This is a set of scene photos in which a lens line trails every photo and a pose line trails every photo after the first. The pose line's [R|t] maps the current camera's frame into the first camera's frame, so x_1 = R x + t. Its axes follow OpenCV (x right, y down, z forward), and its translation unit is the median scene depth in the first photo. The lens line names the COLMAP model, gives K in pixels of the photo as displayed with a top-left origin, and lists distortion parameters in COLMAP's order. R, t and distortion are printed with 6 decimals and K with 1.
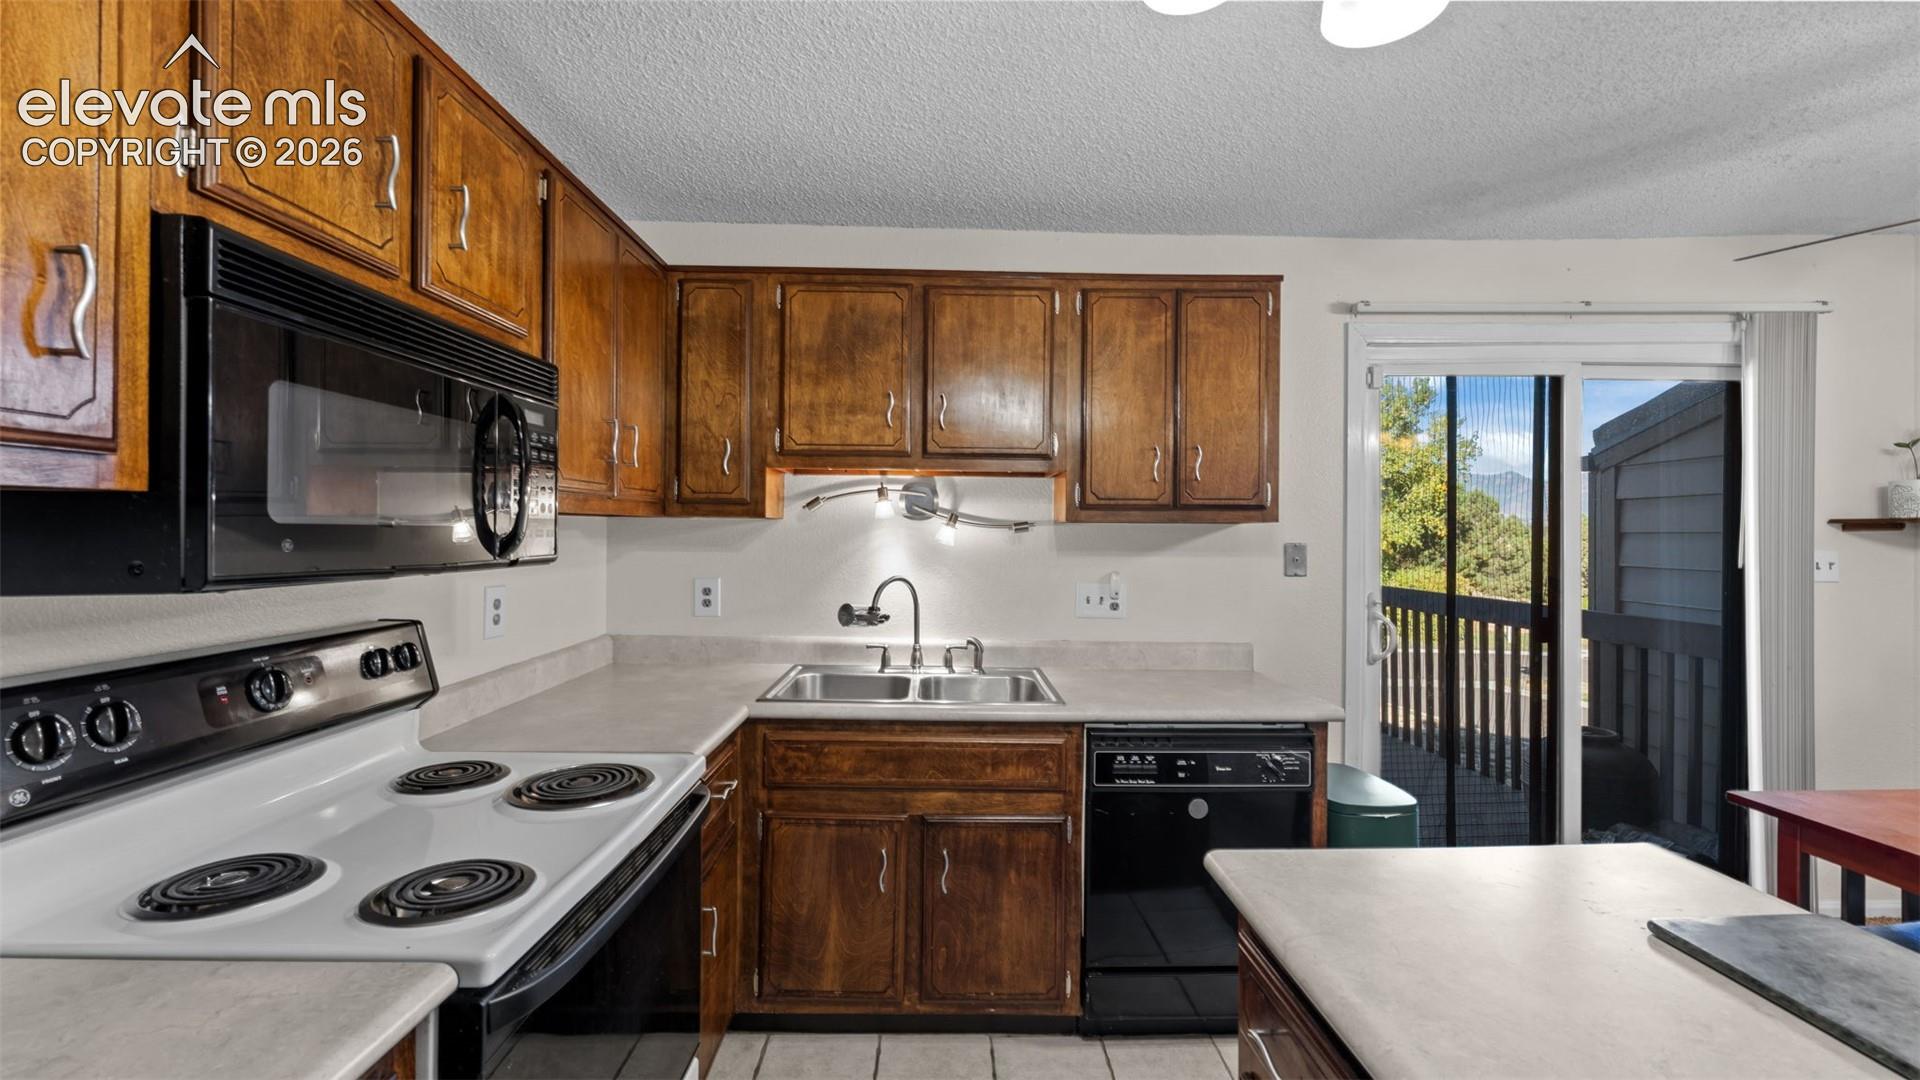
lens RADIAL K [[780.7, 0, 954.7], [0, 780.7, 523.5], [0, 0, 1]] dist [-0.000521, -0.000317]
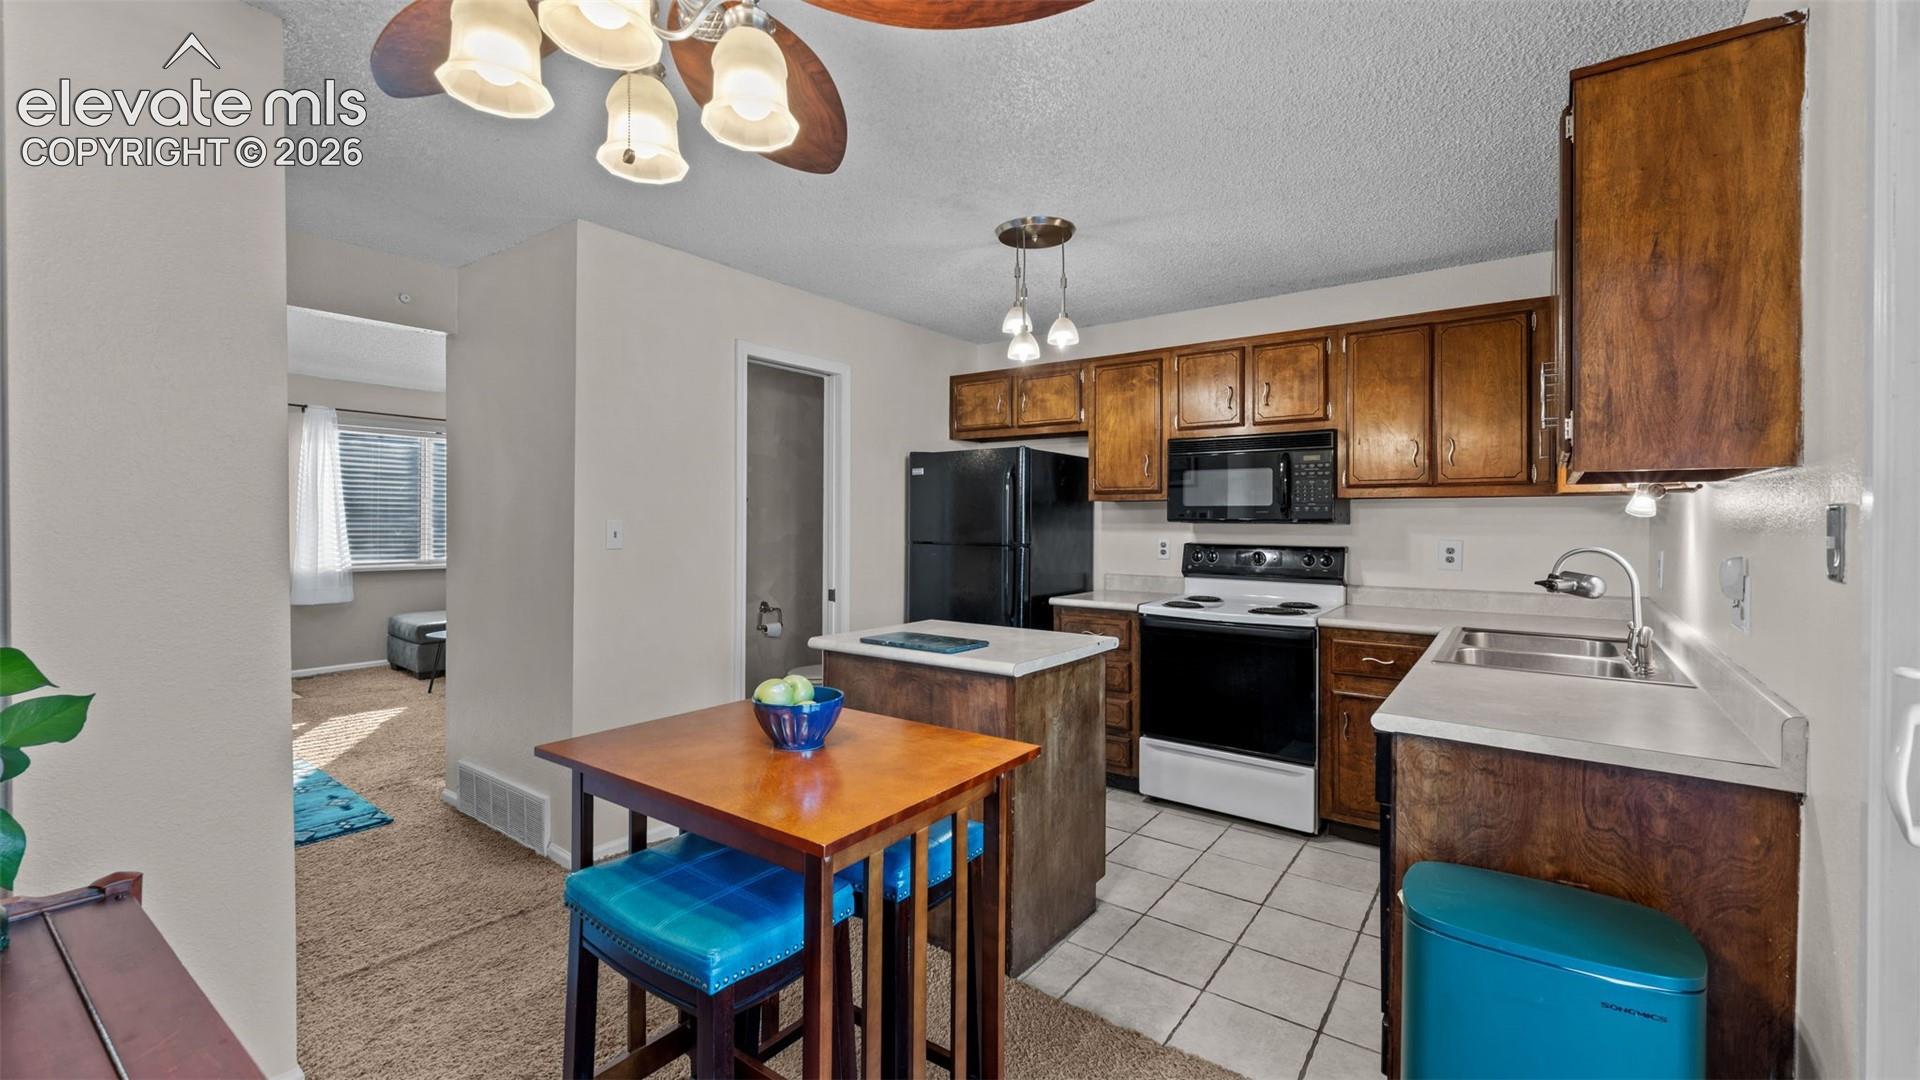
lens RADIAL K [[780.7, 0, 954.7], [0, 780.7, 523.5], [0, 0, 1]] dist [-0.000521, -0.000317]
pose [[-0.612513, -0.003533, -0.790452, 1.213970], [-0.000235, 0.999991, -0.004287, 0.042616], [0.790460, -0.002440, -0.612509, 1.000799]]
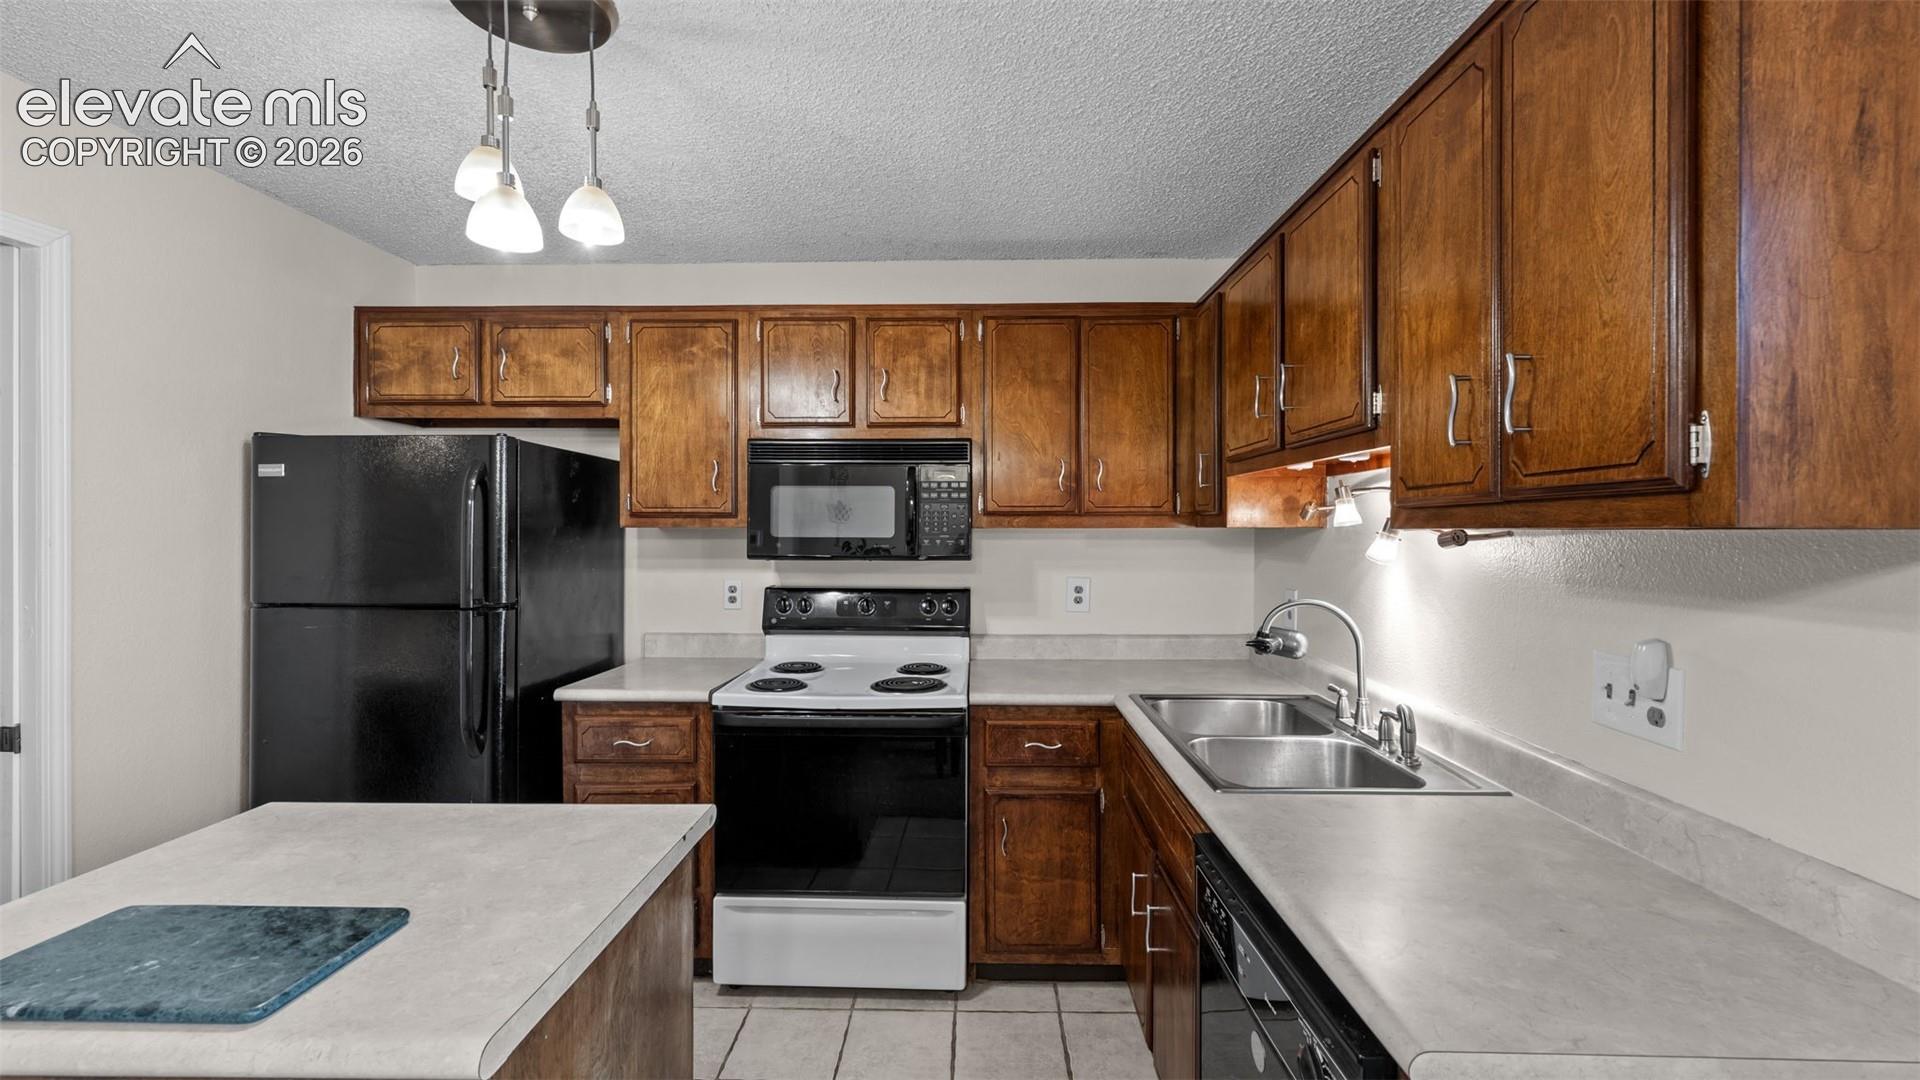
lens RADIAL K [[778.8, 0, 959.4], [0, 778.8, 533.7], [0, 0, 1]] dist [0.000447, -0.000161]
pose [[-0.039061, -0.002632, -0.999233, 0.752802], [0.006404, 0.999975, -0.002884, -0.000033], [0.999216, -0.006511, -0.039043, 0.700091]]
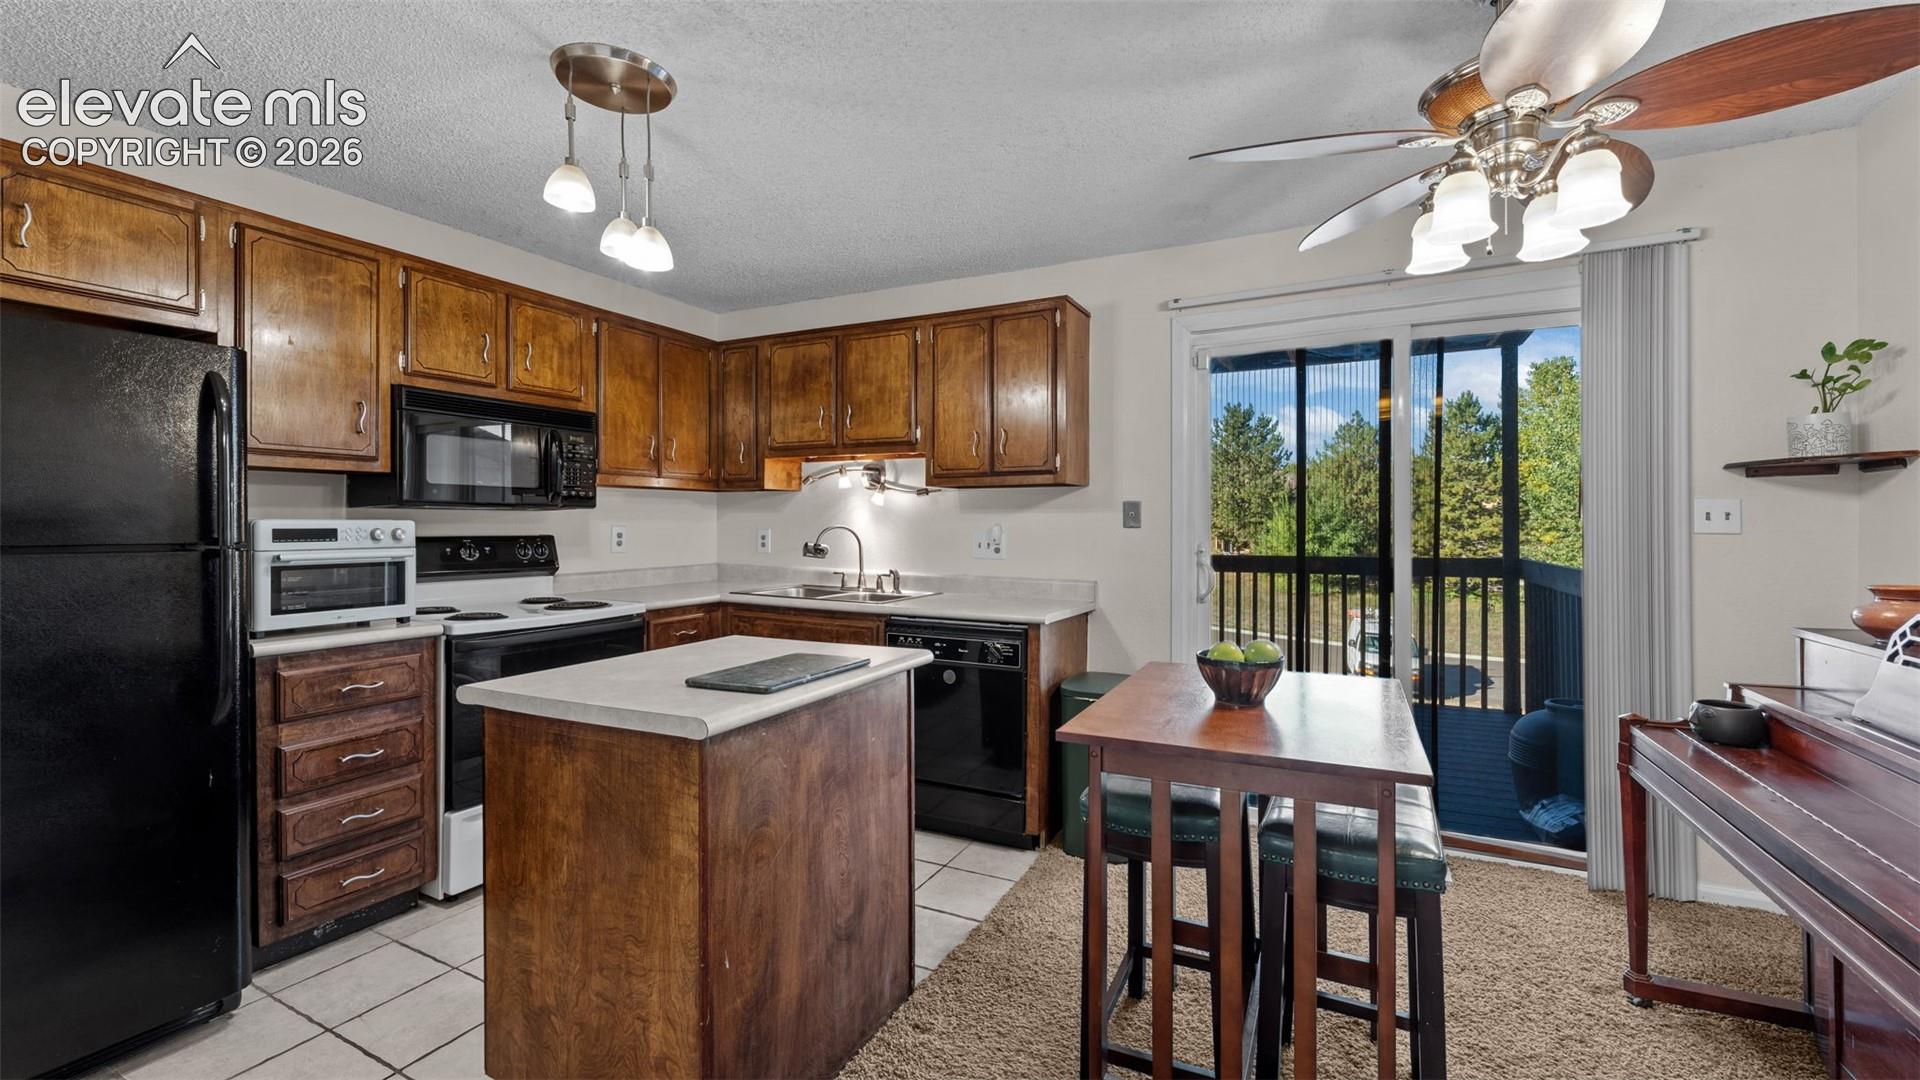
lens RADIAL K [[780.7, 0, 954.7], [0, 780.7, 523.5], [0, 0, 1]] dist [-0.000521, -0.000317]
pose [[0.879711, -0.004513, -0.475486, 0.884408], [0.007808, 0.999957, 0.004953, 0.059380], [0.475444, -0.008070, 0.879709, -0.251063]]
